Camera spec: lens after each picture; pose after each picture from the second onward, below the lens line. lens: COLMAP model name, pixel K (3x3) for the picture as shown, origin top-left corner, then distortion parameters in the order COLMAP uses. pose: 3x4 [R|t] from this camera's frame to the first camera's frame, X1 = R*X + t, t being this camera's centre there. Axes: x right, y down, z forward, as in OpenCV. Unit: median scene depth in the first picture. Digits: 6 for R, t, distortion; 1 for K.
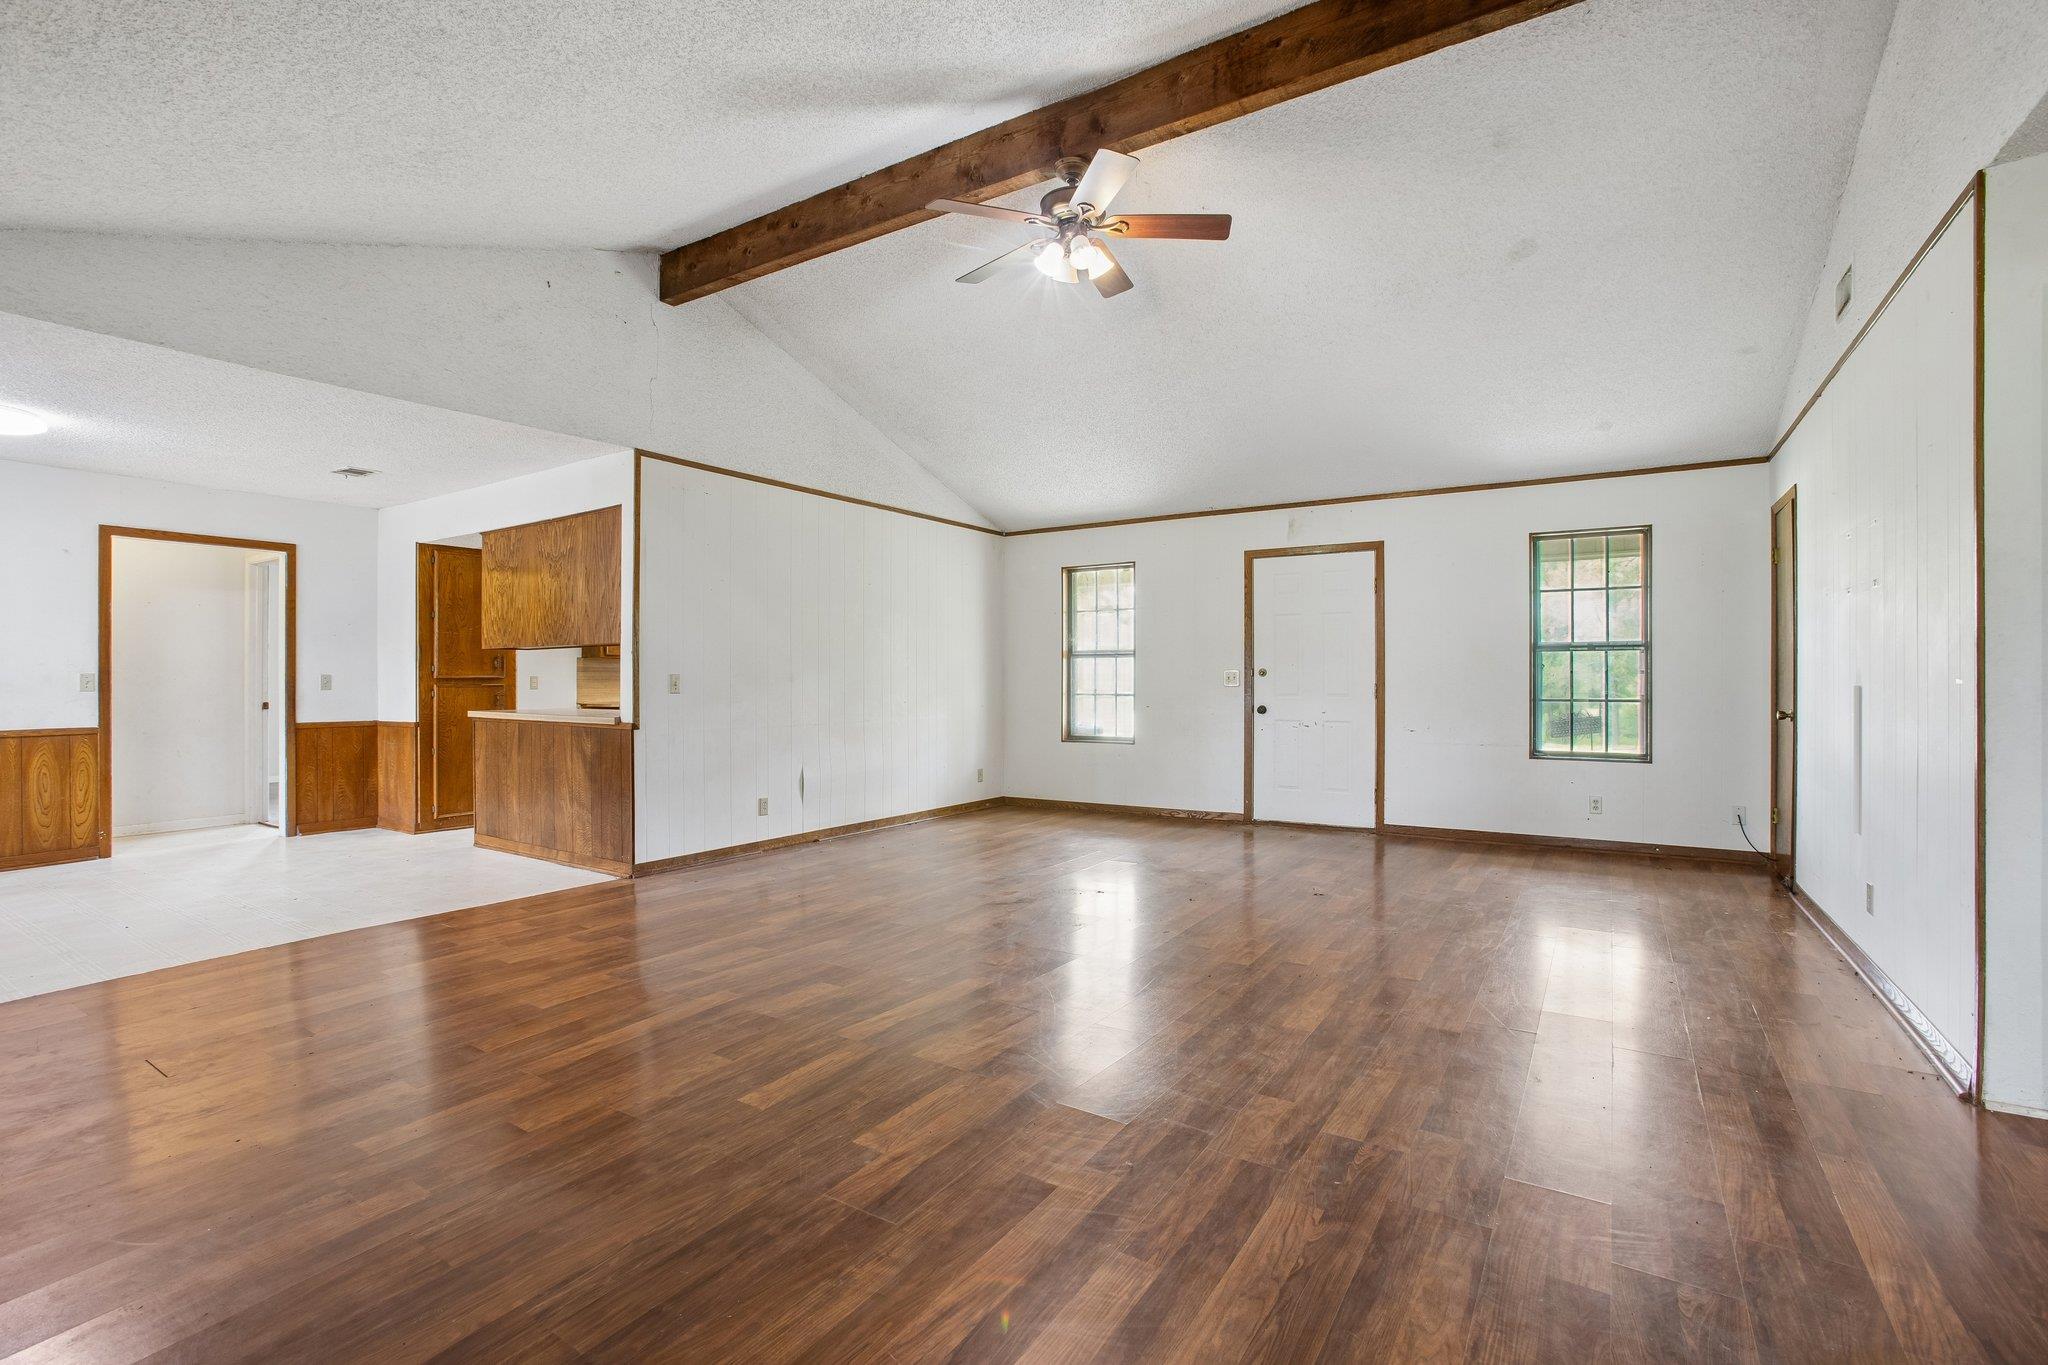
lens RADIAL K [[918.4, 0, 1064.5], [0, 918.4, 681.0], [0, 0, 1]] dist [-0.003090, 0.000322]
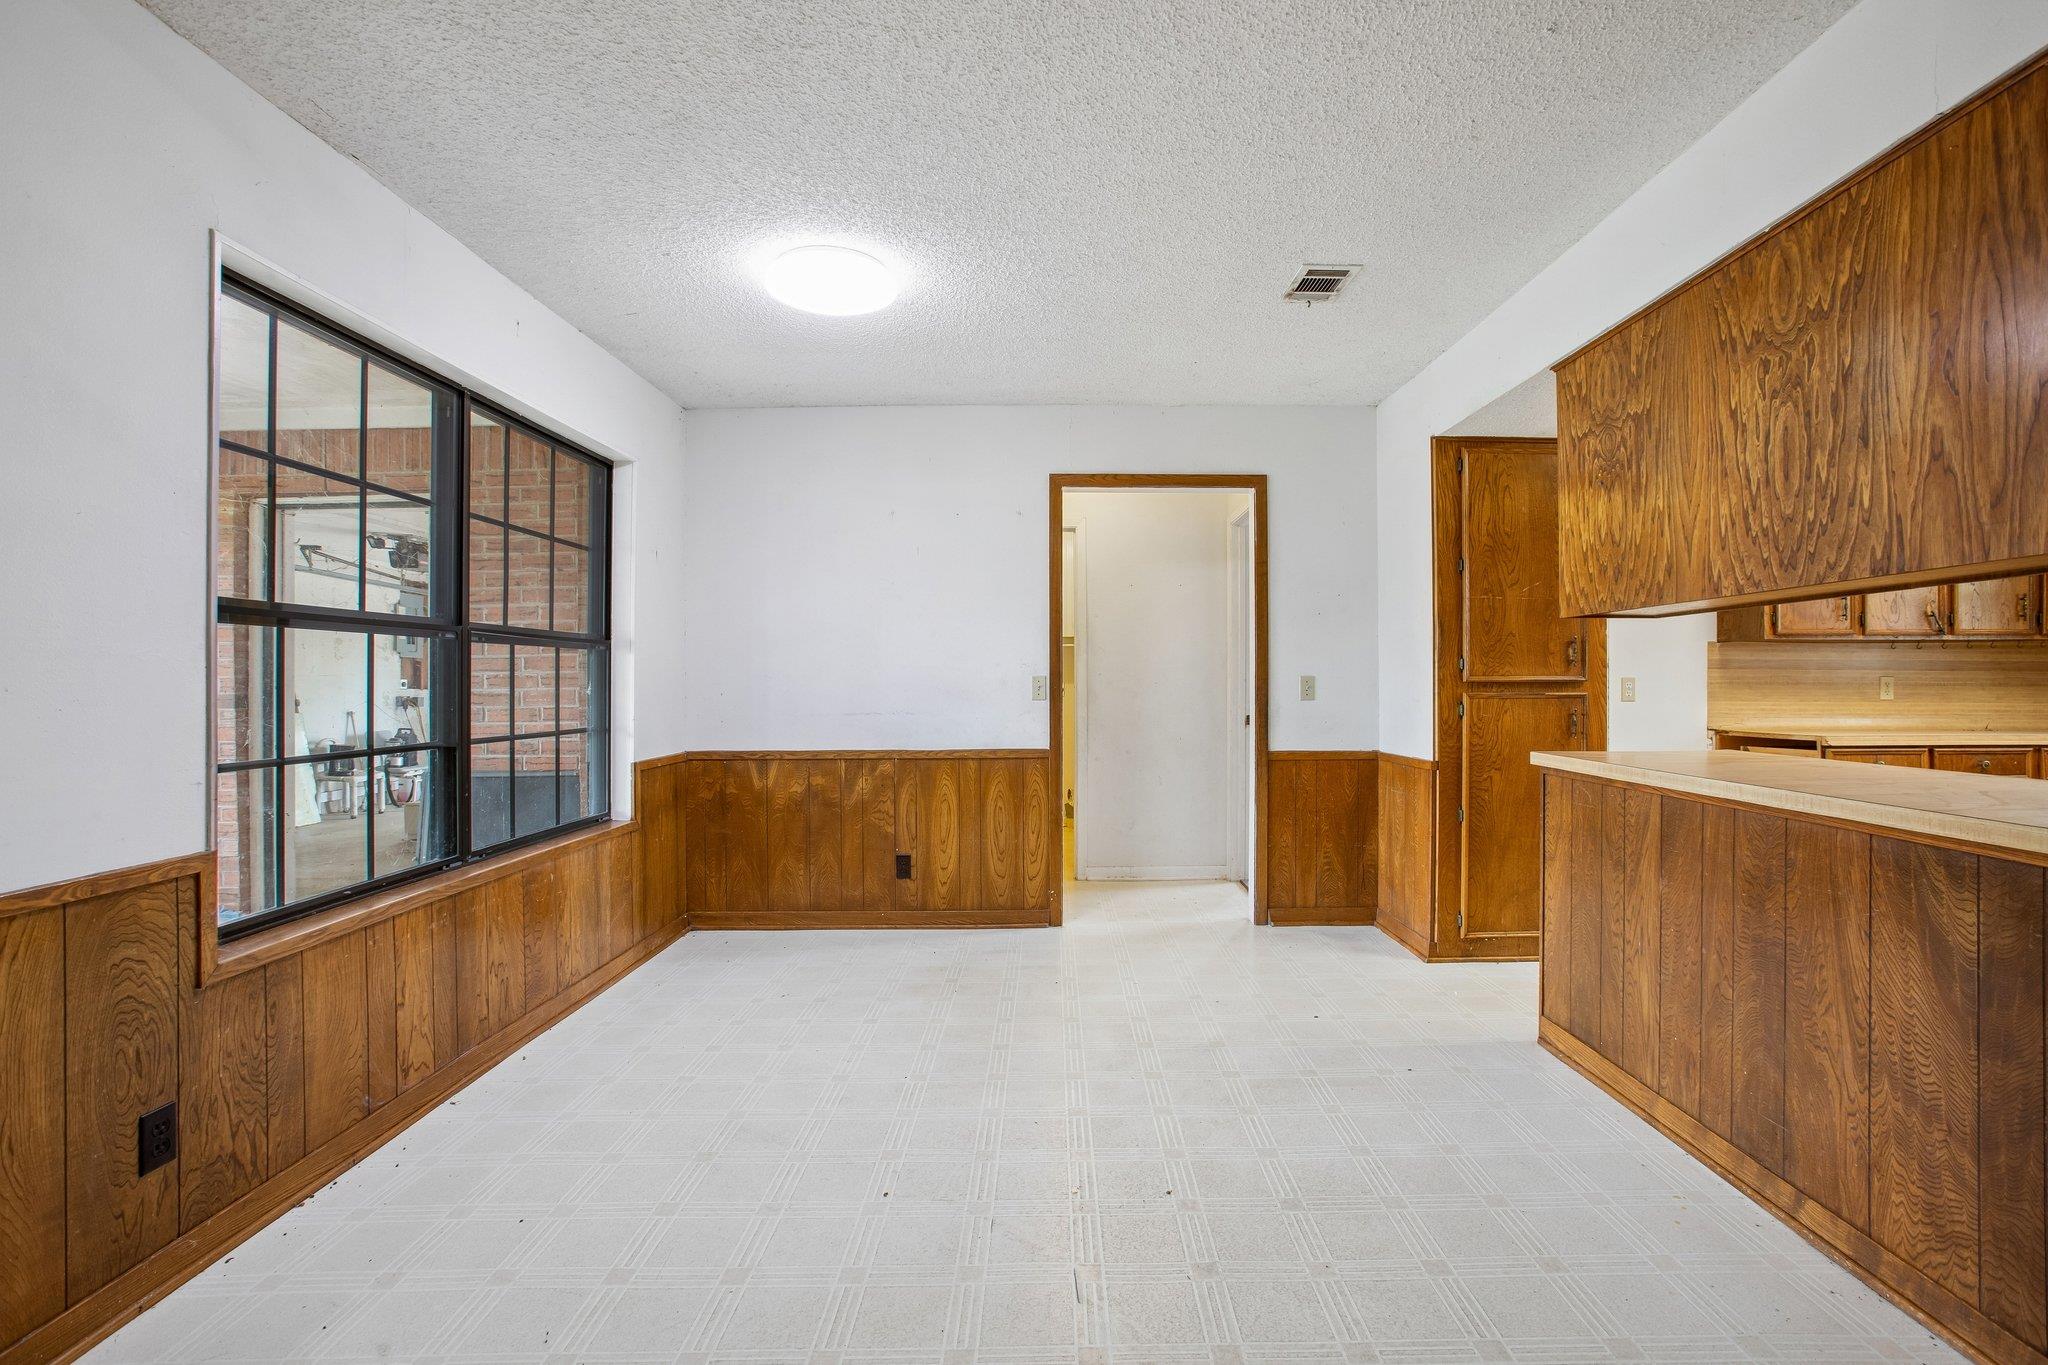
lens RADIAL K [[926.5, 0, 1015.3], [0, 926.5, 685.1], [0, 0, 1]] dist [-0.052497, 0.018603]
pose [[0.503054, 0.001662, -0.864254, -0.411250], [0.000125, 0.999998, 0.001995, -0.002395], [0.864255, -0.001111, 0.503052, 0.581723]]
